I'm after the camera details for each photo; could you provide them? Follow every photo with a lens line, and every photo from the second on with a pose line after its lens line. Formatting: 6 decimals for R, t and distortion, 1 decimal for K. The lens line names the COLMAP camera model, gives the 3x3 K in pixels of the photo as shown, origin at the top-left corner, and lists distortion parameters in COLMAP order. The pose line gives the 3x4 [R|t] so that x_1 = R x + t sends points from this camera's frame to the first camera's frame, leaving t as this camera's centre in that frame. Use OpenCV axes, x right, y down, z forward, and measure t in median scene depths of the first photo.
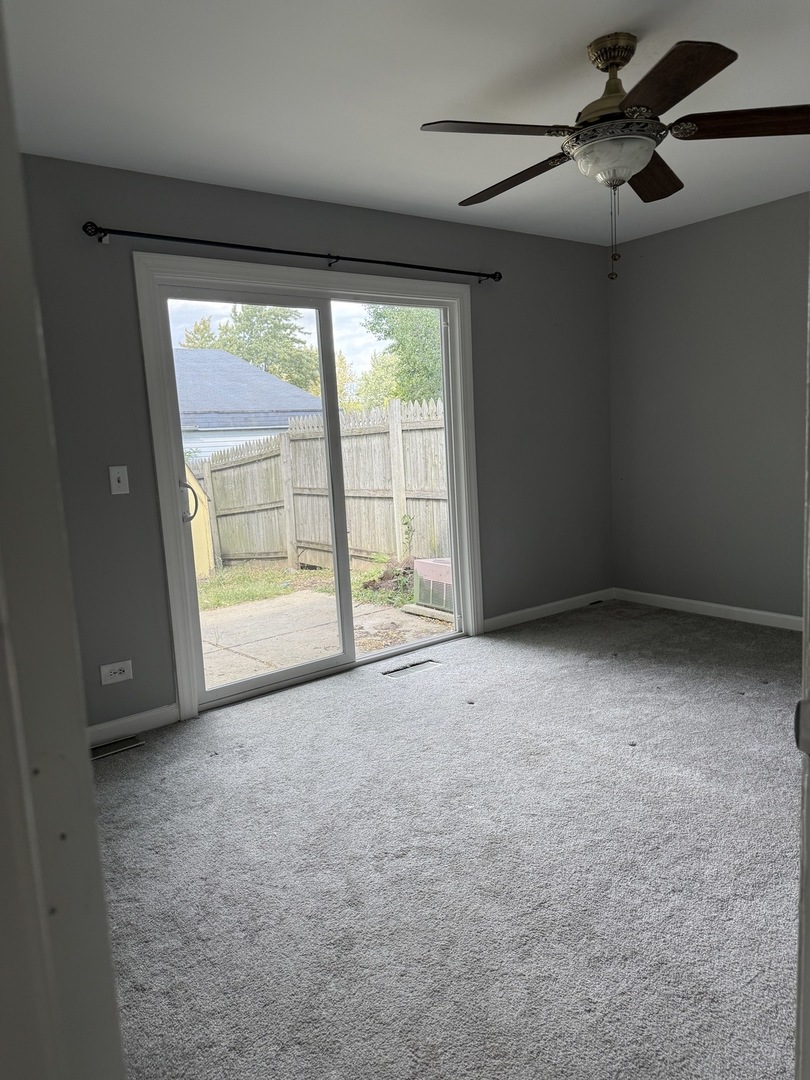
lens RADIAL K [[764.8, 0, 405.0], [0, 764.8, 540.0], [0, 0, 1]] dist [0.115927, -0.166104]
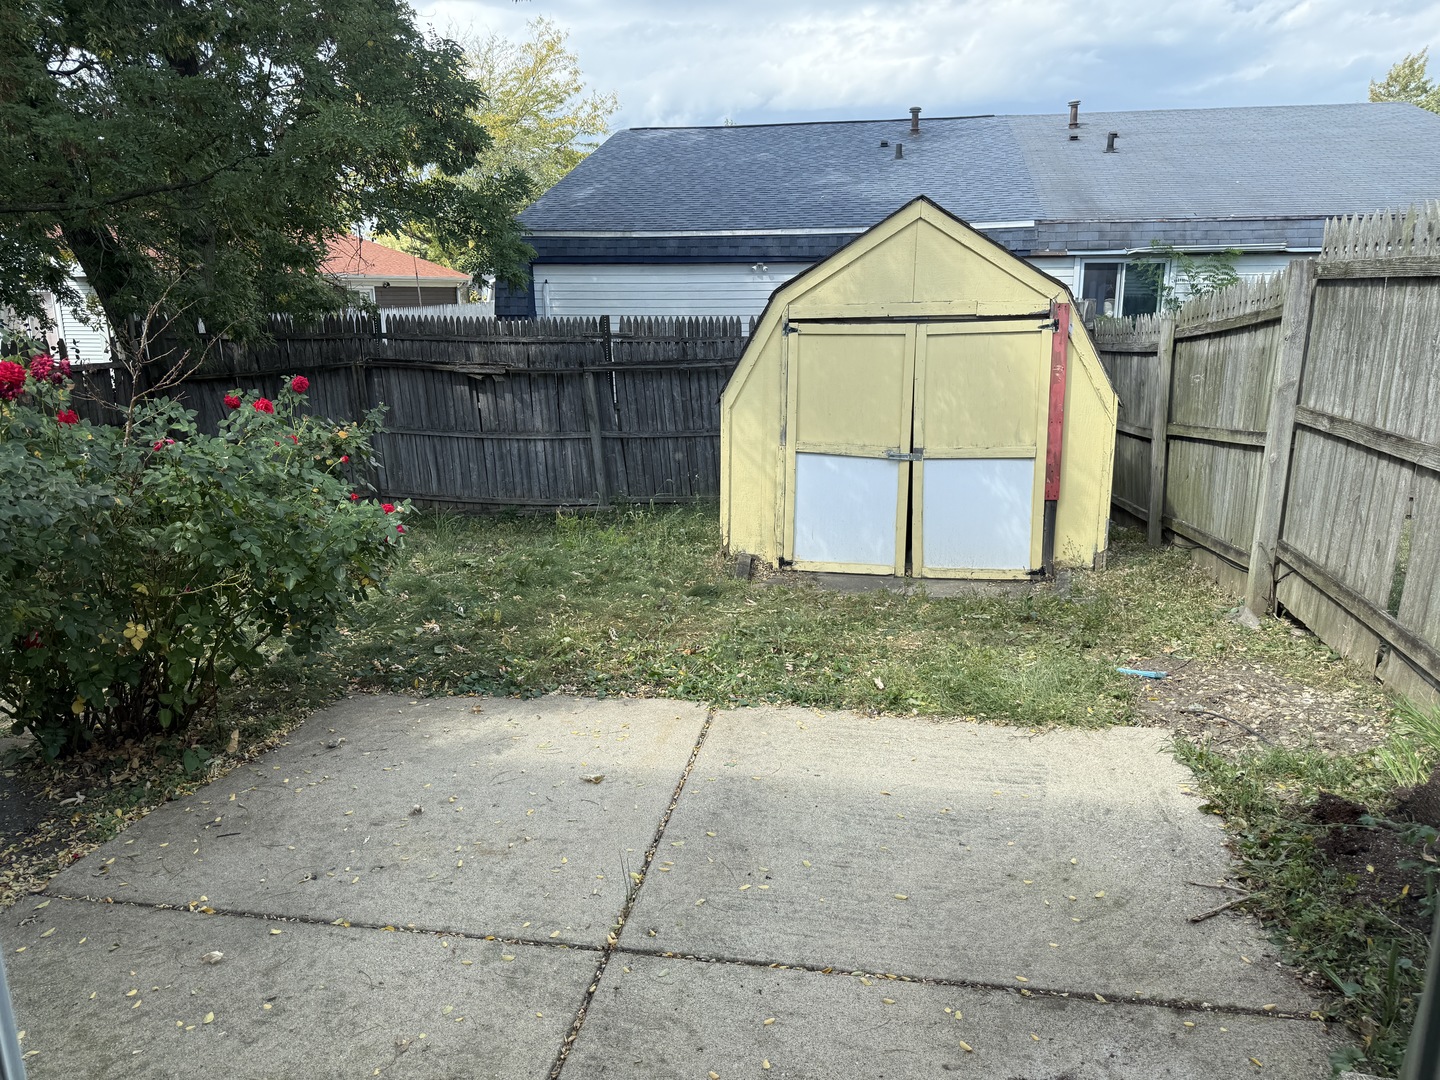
lens RADIAL K [[1019.7, 0, 720.0], [0, 1019.7, 540.0], [0, 0, 1]] dist [0.115927, -0.166104]
pose [[0.681784, 0.223122, -0.696698, 0.033378], [-0.128709, 0.974083, 0.186003, -0.063118], [0.720142, -0.037143, 0.692831, 0.430696]]
